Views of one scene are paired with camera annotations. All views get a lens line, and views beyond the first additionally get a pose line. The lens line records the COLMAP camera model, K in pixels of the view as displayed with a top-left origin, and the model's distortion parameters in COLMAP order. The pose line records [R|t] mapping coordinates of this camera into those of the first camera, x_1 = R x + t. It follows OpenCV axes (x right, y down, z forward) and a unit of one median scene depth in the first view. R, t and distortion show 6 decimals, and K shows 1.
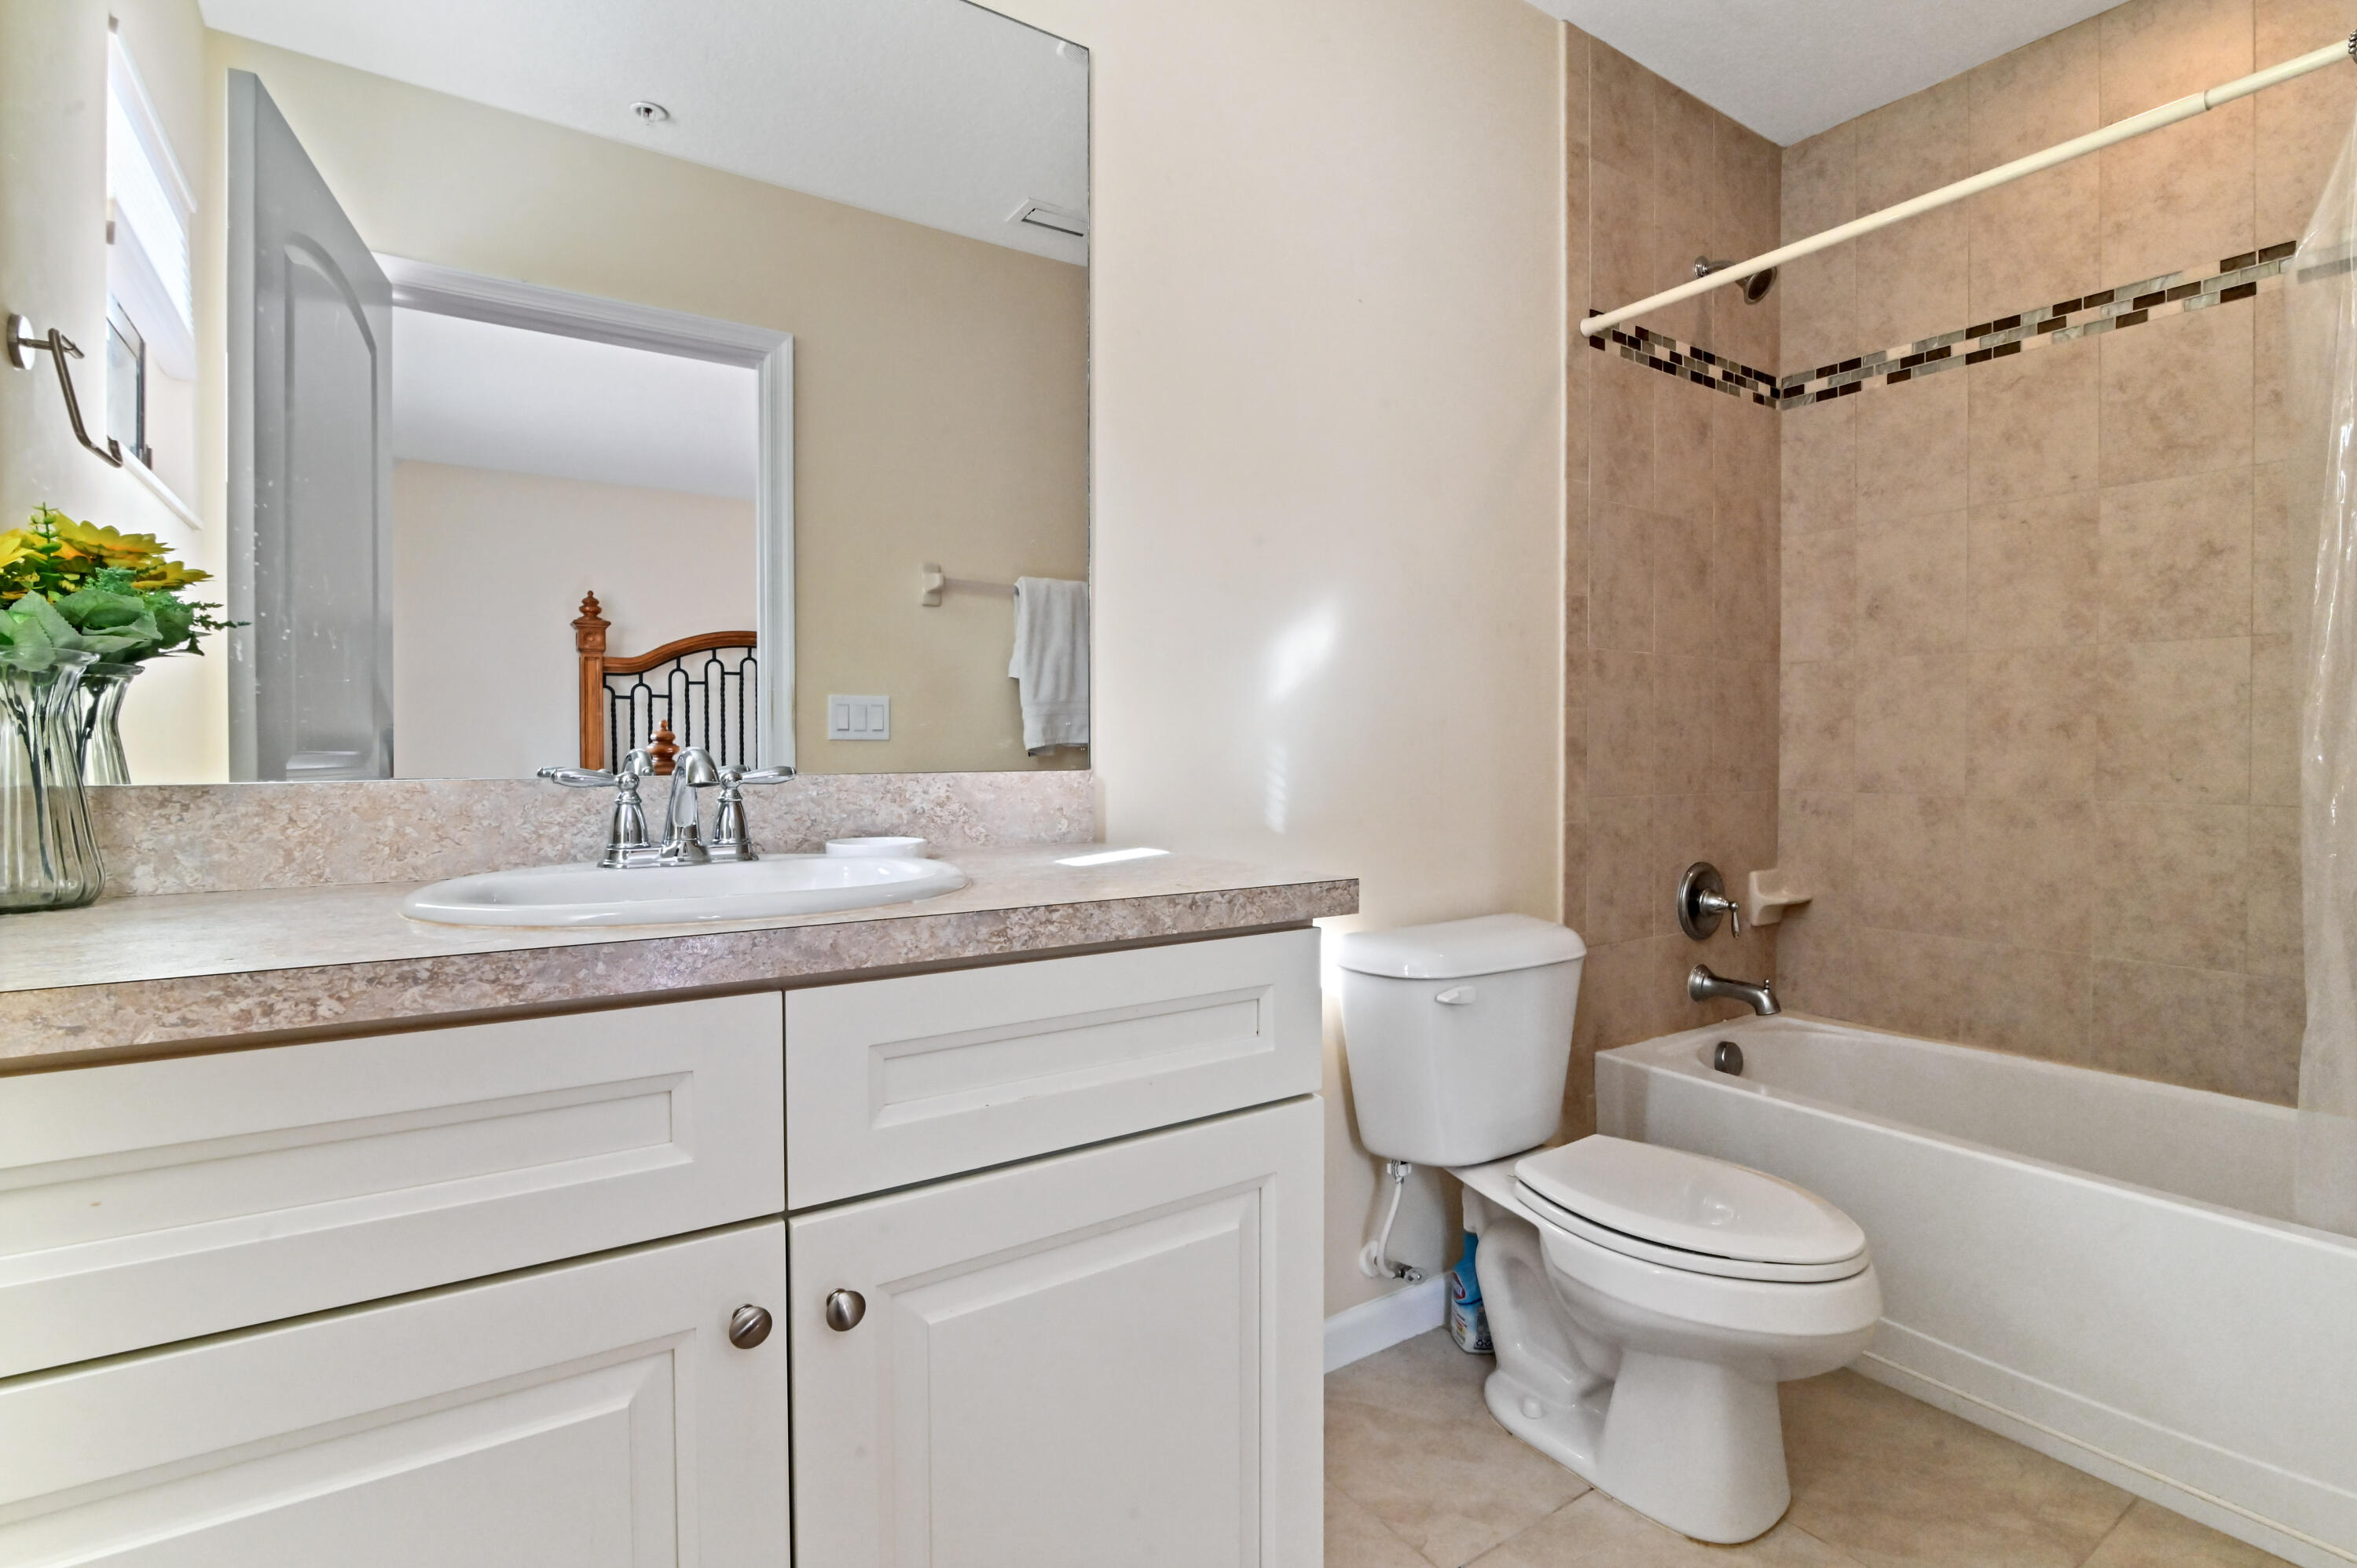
lens RADIAL K [[1097.3, 0, 1187.4], [0, 1097.3, 773.2], [0, 0, 1]] dist [-0.014390, -0.000753]
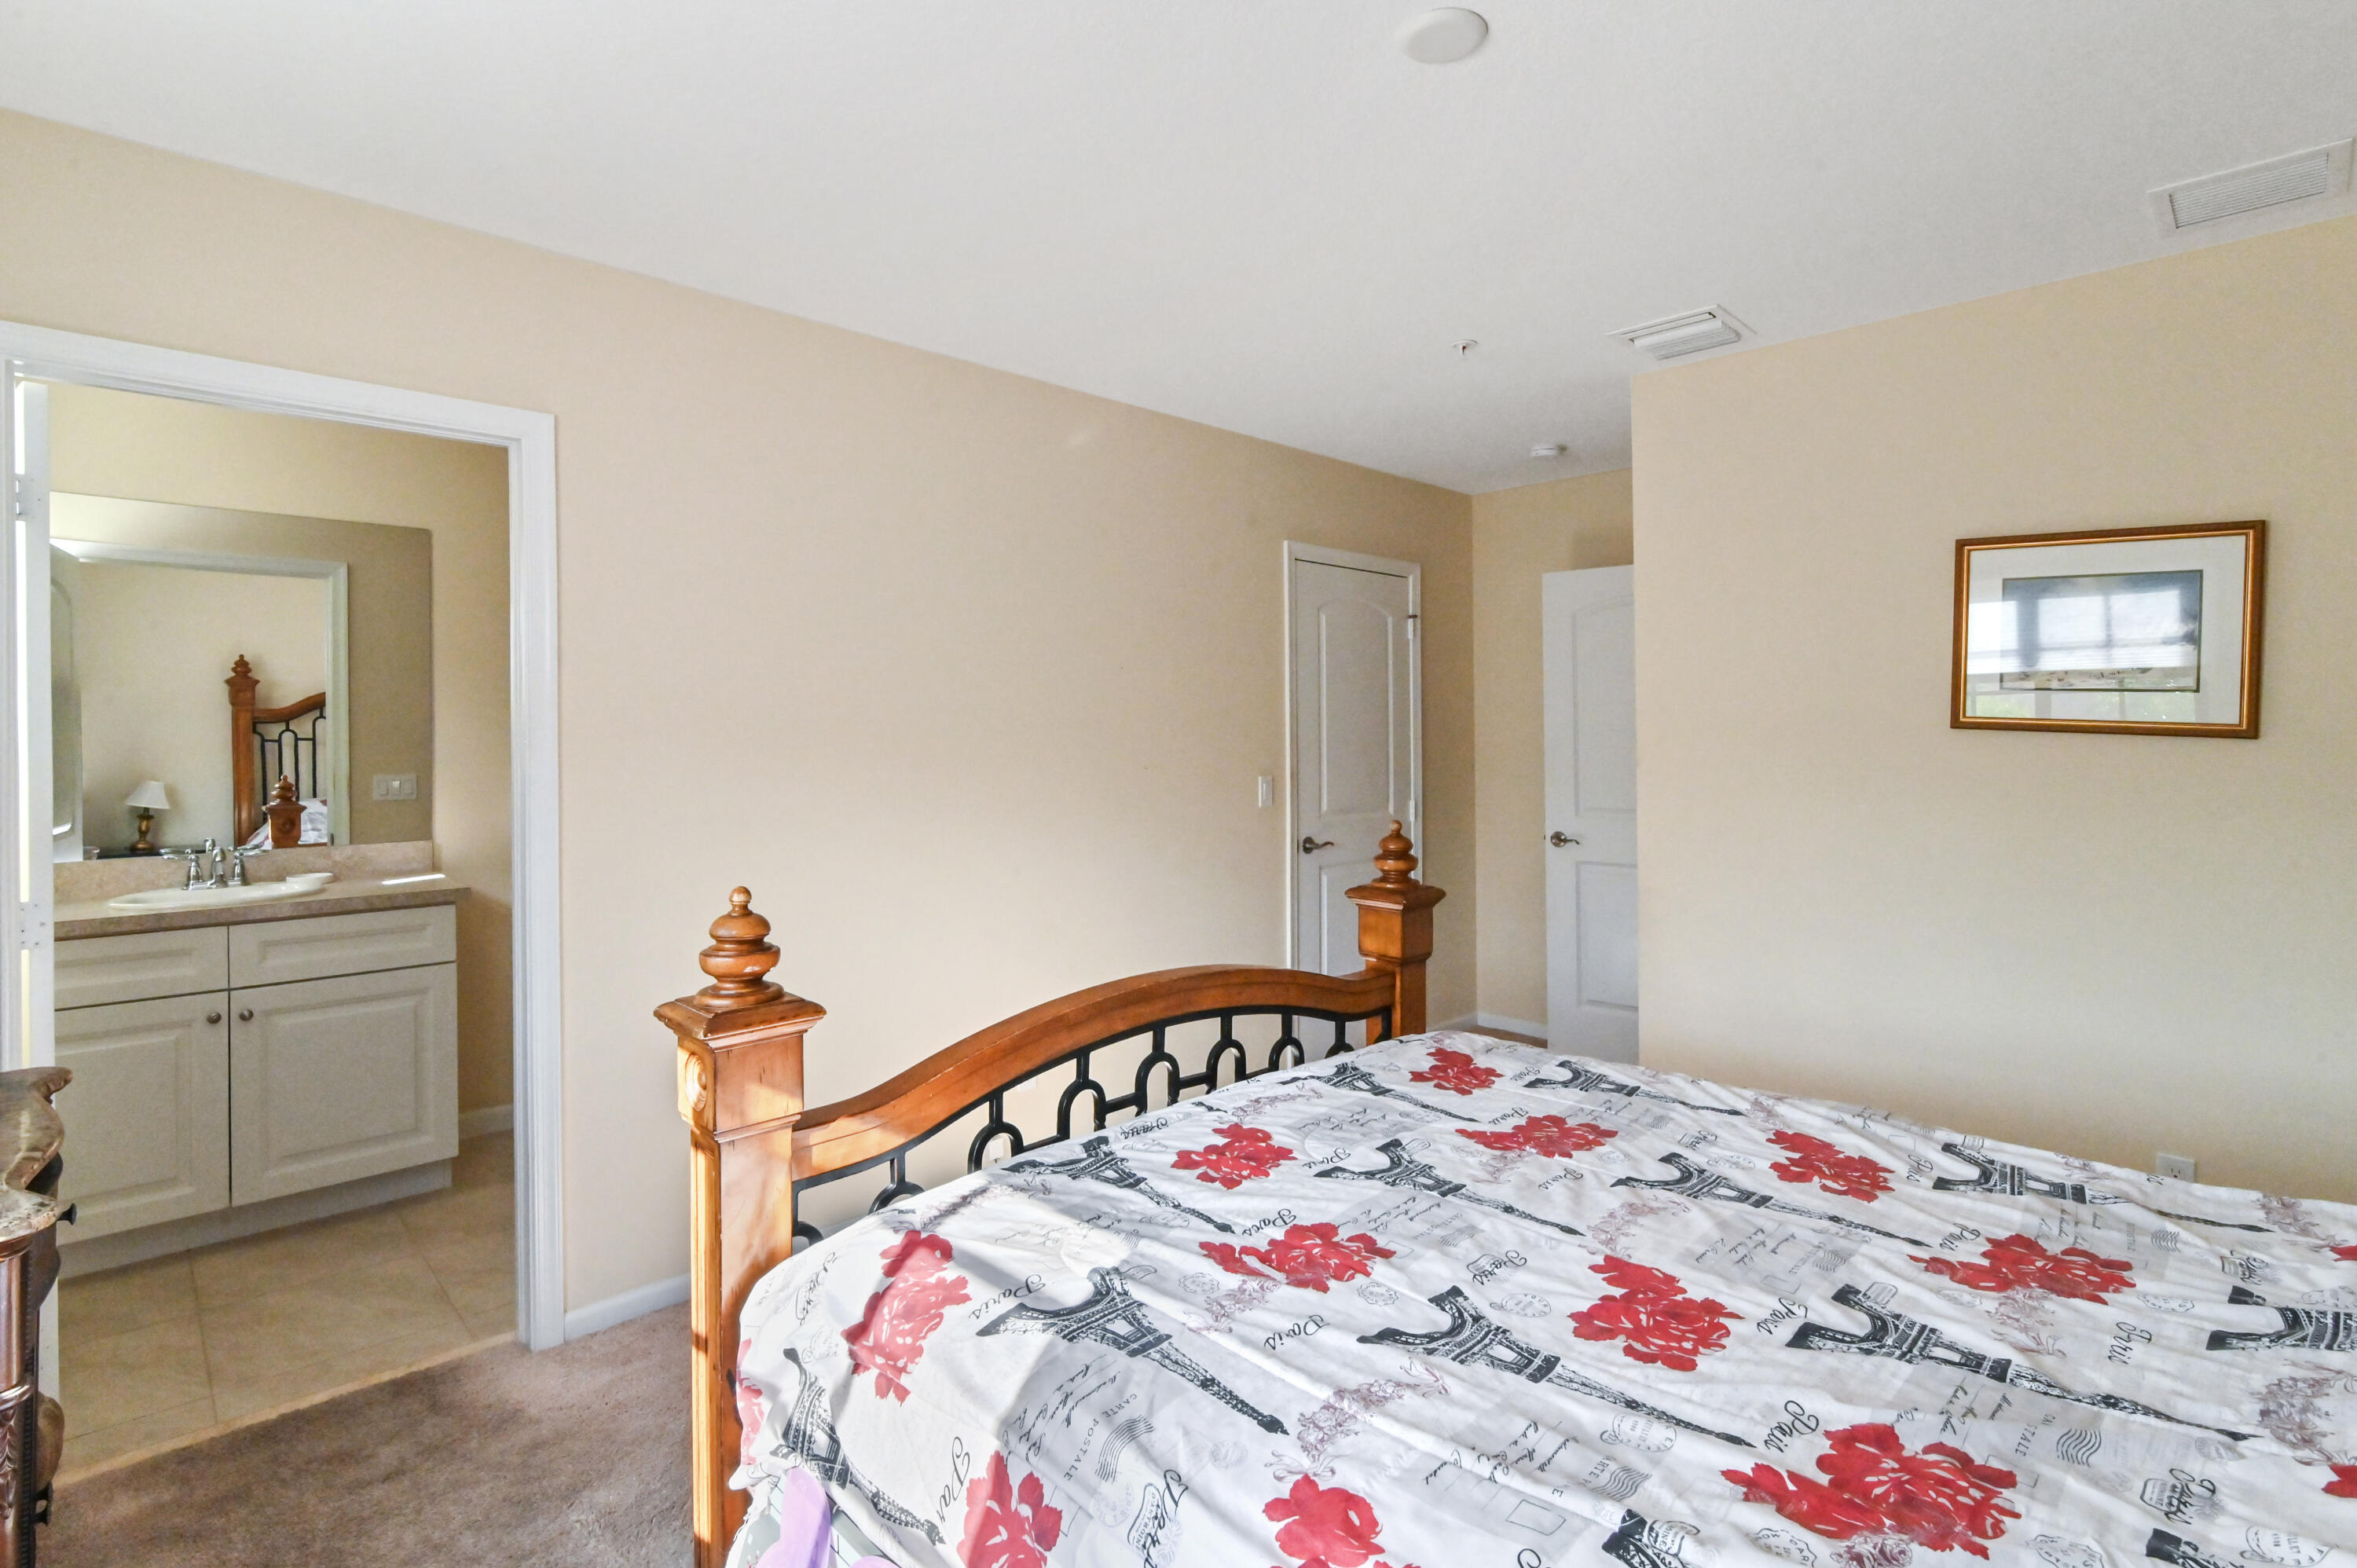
lens RADIAL K [[1113.3, 0, 1199.8], [0, 1113.3, 765.6], [0, 0, 1]] dist [-0.020013, 0.000479]
pose [[0.982209, -0.002426, 0.187774, 0.768575], [0.001183, 0.999977, 0.006736, -0.126464], [-0.187786, -0.006394, 0.982189, -1.145261]]
